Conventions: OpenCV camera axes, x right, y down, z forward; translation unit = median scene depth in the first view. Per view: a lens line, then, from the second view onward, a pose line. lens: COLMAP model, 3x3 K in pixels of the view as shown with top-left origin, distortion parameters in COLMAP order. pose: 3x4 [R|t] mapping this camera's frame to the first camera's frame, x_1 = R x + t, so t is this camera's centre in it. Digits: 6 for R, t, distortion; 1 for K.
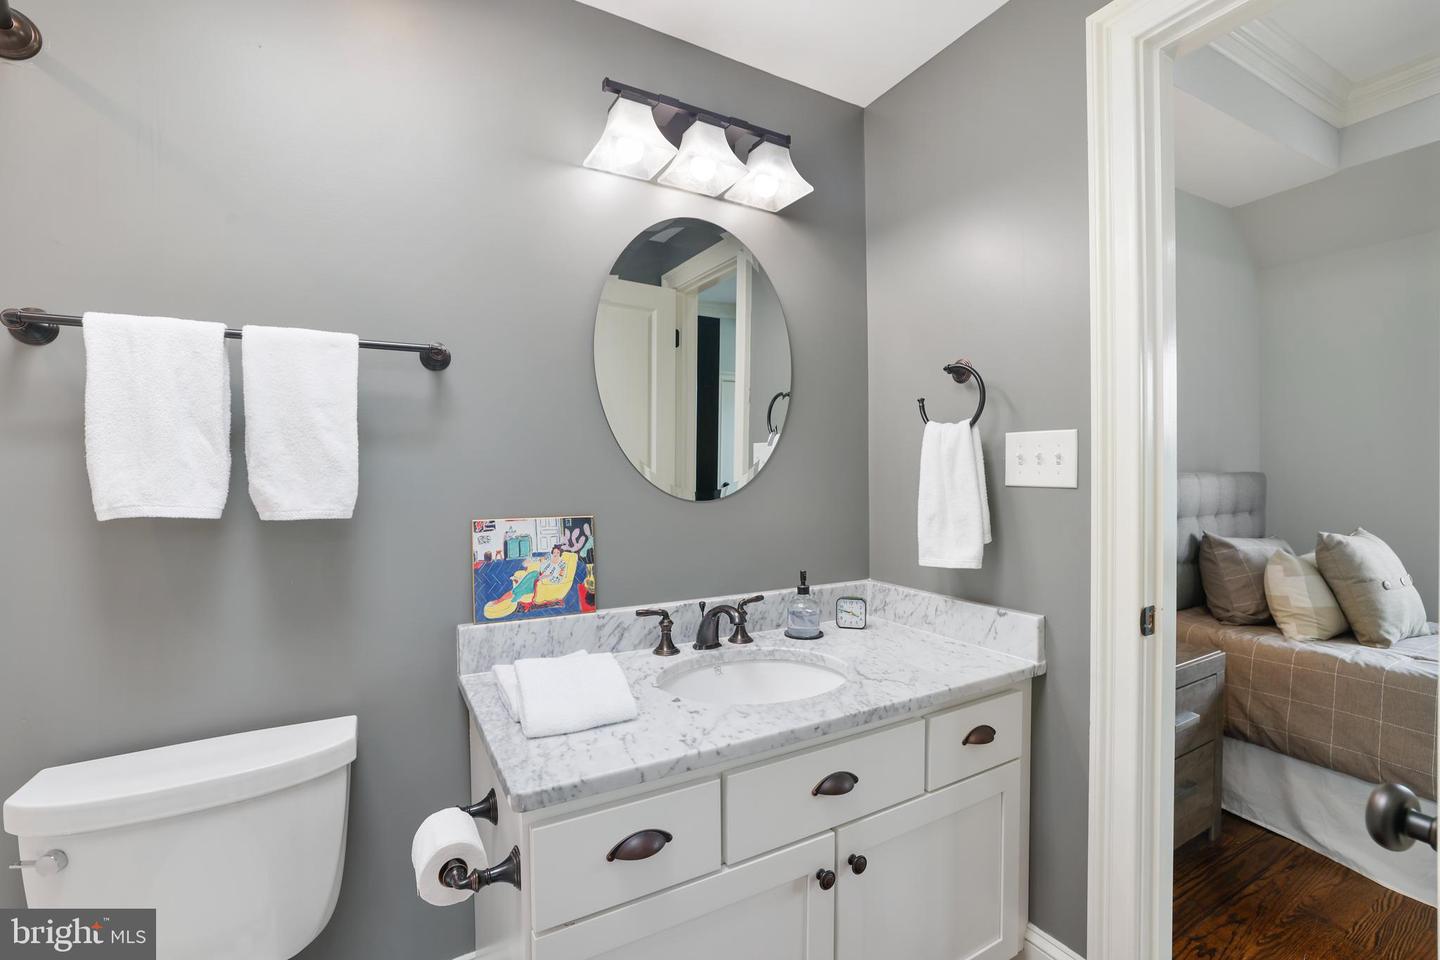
lens RADIAL K [[625.3, 0, 720.1], [0, 625.3, 473.1], [0, 0, 1]] dist [-0.048108, 0.016855]
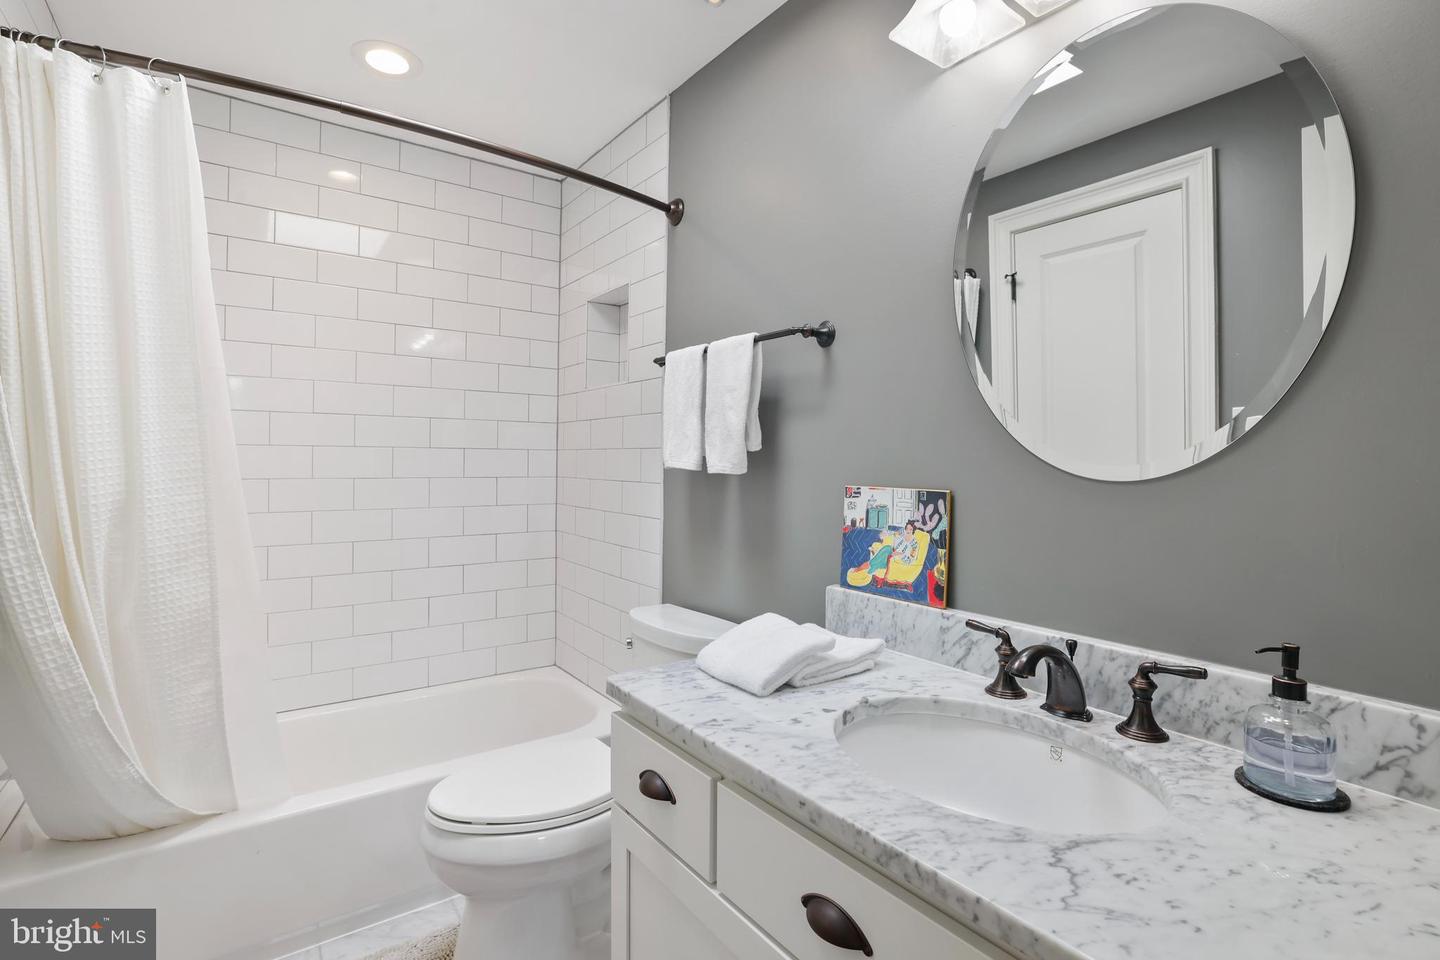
lens RADIAL K [[665.8, 0, 707.6], [0, 665.8, 464.8], [0, 0, 1]] dist [-0.010068, 0.000621]
pose [[0.115398, 0.007425, -0.993292, 0.644561], [-0.011208, 0.999918, 0.006172, 0.035268], [0.993256, 0.010420, 0.115471, 0.619637]]
